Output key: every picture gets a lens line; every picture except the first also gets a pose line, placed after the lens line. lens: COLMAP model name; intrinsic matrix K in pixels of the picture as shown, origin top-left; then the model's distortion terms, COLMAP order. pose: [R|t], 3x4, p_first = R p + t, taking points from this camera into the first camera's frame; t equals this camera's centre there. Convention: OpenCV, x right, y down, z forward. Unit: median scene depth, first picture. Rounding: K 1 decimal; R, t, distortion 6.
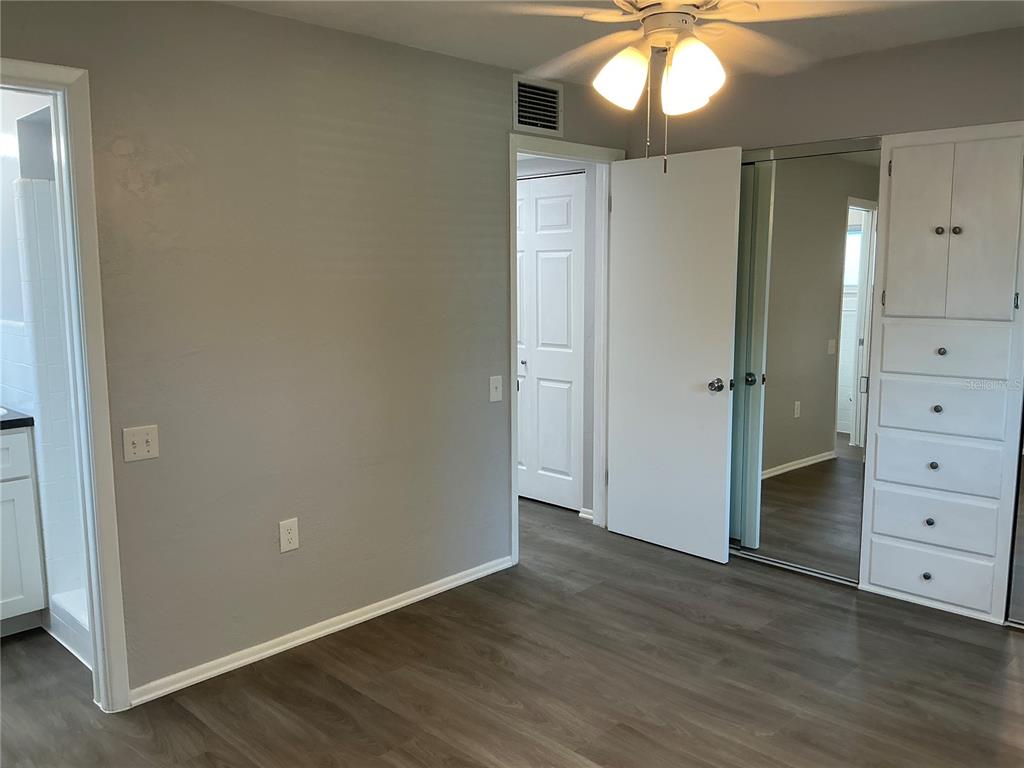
lens RADIAL K [[846.2, 0, 512.0], [0, 846.2, 384.0], [0, 0, 1]] dist [0.121586, -0.241848]
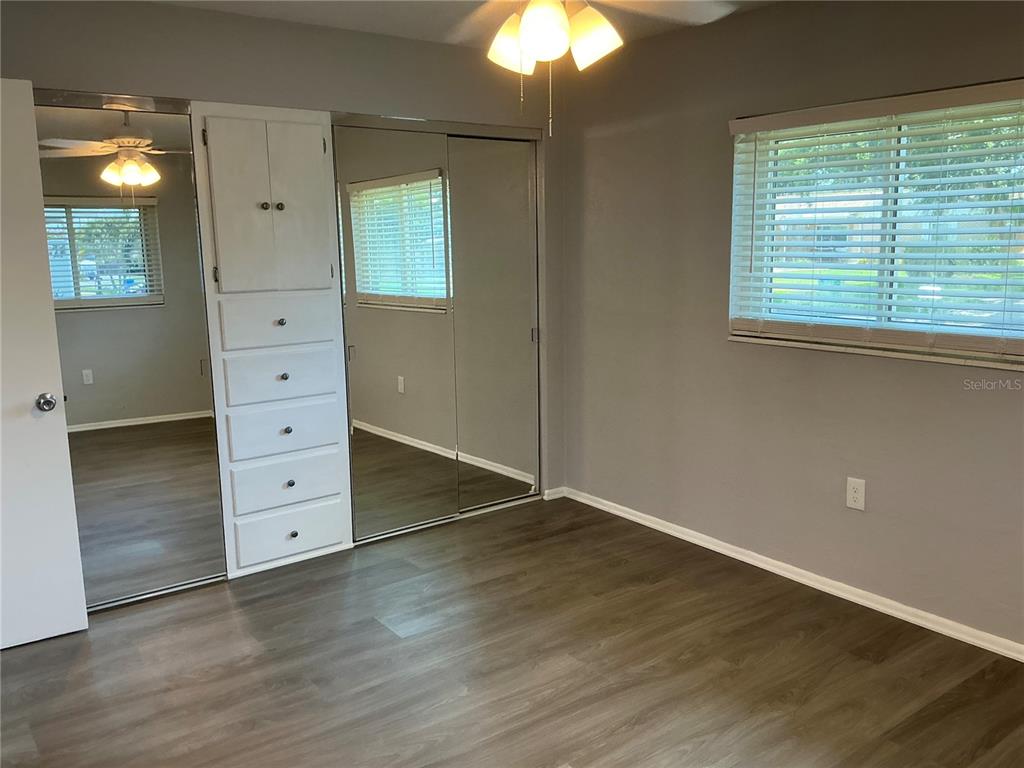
lens RADIAL K [[846.2, 0, 512.0], [0, 846.2, 384.0], [0, 0, 1]] dist [0.121586, -0.241848]
pose [[0.147478, -0.163000, 0.975541, -0.479734], [0.146221, 0.979082, 0.141487, -0.068391], [-0.978197, 0.121778, 0.168227, 0.541273]]
